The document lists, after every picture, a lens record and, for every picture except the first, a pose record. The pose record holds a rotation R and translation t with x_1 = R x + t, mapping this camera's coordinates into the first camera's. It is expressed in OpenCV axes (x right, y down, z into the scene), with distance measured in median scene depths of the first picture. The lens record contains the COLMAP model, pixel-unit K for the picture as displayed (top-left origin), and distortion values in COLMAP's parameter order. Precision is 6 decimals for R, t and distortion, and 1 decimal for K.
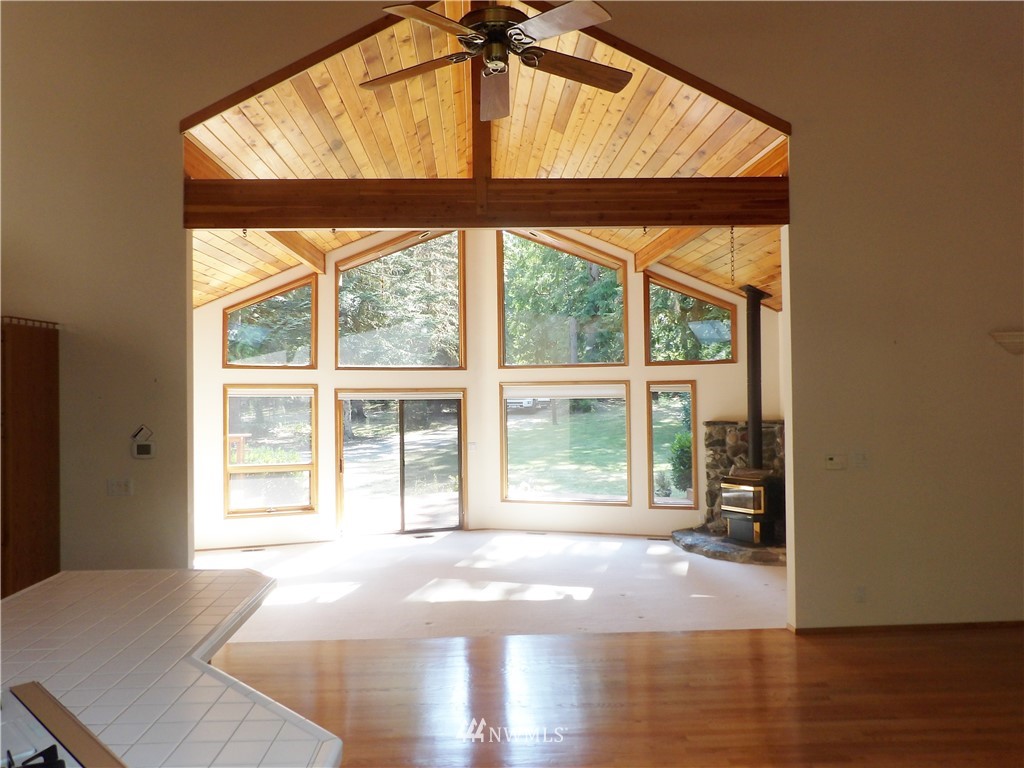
lens RADIAL K [[734.0, 0, 516.1], [0, 734.0, 381.9], [0, 0, 1]] dist [-0.022645, 0.030183]
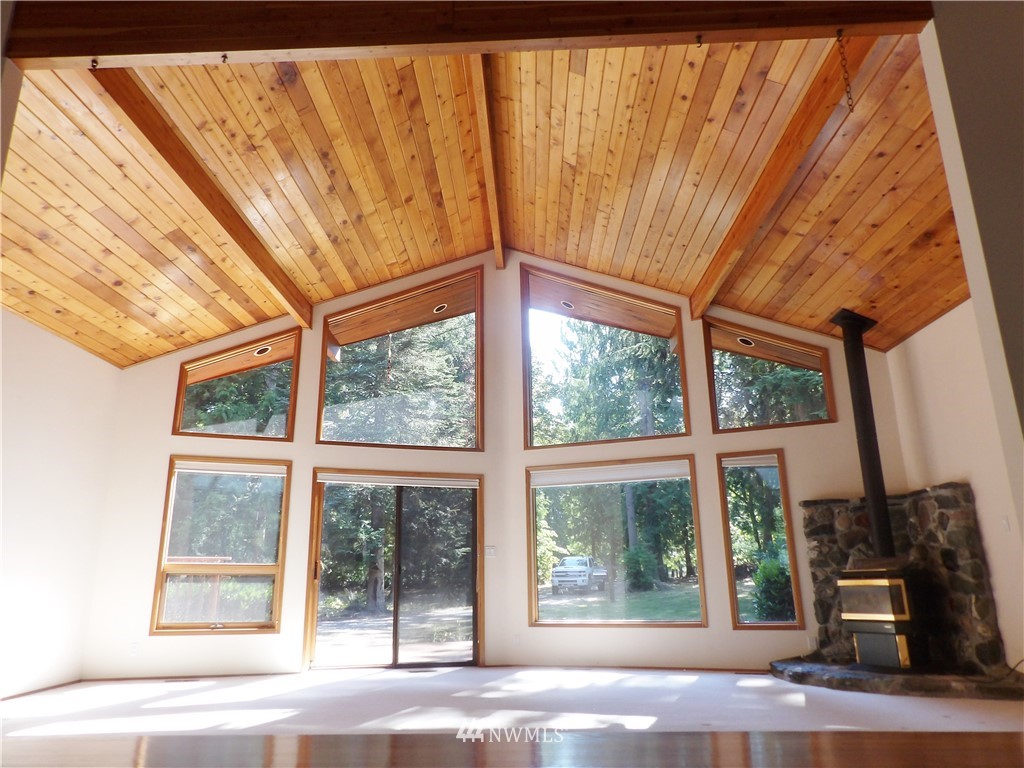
lens RADIAL K [[734.0, 0, 512.0], [0, 734.0, 381.2], [0, 0, 1]] dist [-0.022645, 0.030183]
pose [[0.996563, -0.026288, -0.078560, 0.029463], [0.004447, 0.963922, -0.266148, 0.133654], [0.082722, 0.264884, 0.960726, 0.243936]]
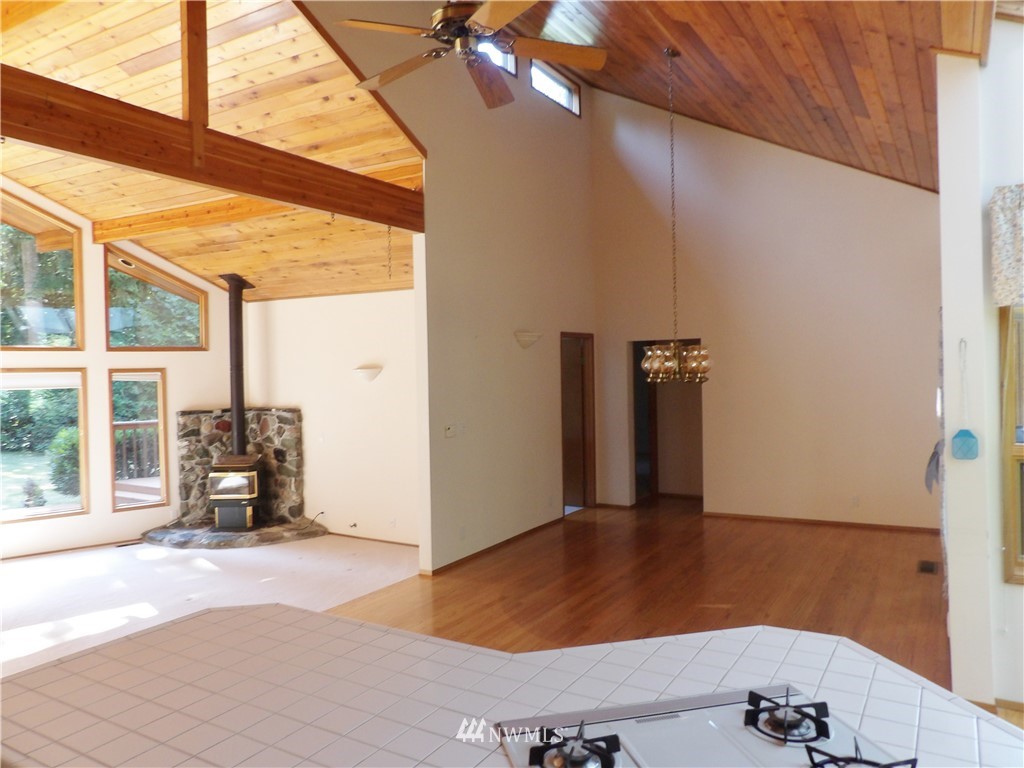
lens RADIAL K [[734.0, 0, 498.7], [0, 734.0, 389.1], [0, 0, 1]] dist [-0.022645, 0.030183]
pose [[0.566811, -0.018415, 0.823642, -0.293137], [0.003411, 0.999794, 0.020006, 0.007384], [-0.823841, -0.008530, 0.566757, 0.120905]]
